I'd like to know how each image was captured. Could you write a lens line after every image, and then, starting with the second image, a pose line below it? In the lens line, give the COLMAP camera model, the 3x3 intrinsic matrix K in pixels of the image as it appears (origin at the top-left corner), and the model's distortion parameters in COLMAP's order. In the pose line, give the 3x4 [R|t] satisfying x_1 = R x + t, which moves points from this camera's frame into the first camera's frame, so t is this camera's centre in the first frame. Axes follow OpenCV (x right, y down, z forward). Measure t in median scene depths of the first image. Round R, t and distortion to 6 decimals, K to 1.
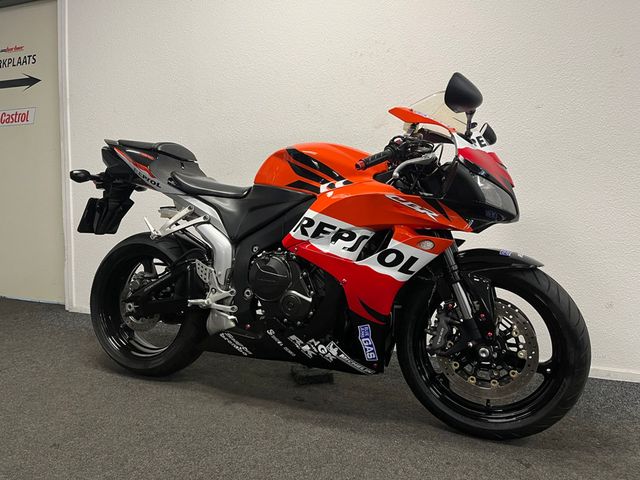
lens RADIAL K [[518.7, 0, 320.0], [0, 518.7, 240.0], [0, 0, 1]] dist [0.087536, -0.139167]
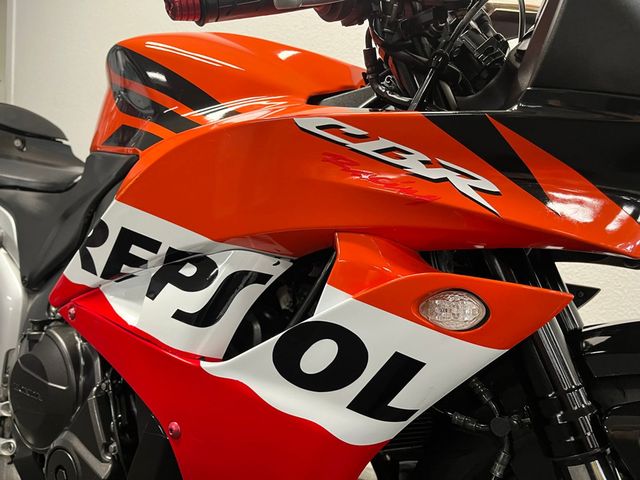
lens RADIAL K [[518.7, 0, 320.0], [0, 518.7, 240.0], [0, 0, 1]] dist [0.087536, -0.139167]
pose [[0.985379, -0.005773, -0.170279, 0.169354], [-0.008364, 0.996582, -0.082190, -0.002488], [0.170172, 0.082413, 0.981962, 0.683888]]
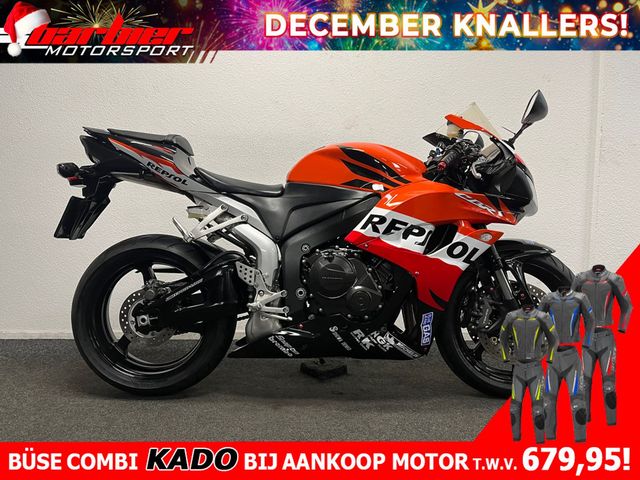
lens RADIAL K [[518.7, 0, 320.0], [0, 518.7, 240.0], [0, 0, 1]] dist [0.087536, -0.139167]
pose [[0.913494, -0.036681, 0.405194, -0.545398], [0.033311, 0.999327, 0.015368, -0.012878], [-0.405485, -0.000541, 0.914101, 0.091021]]
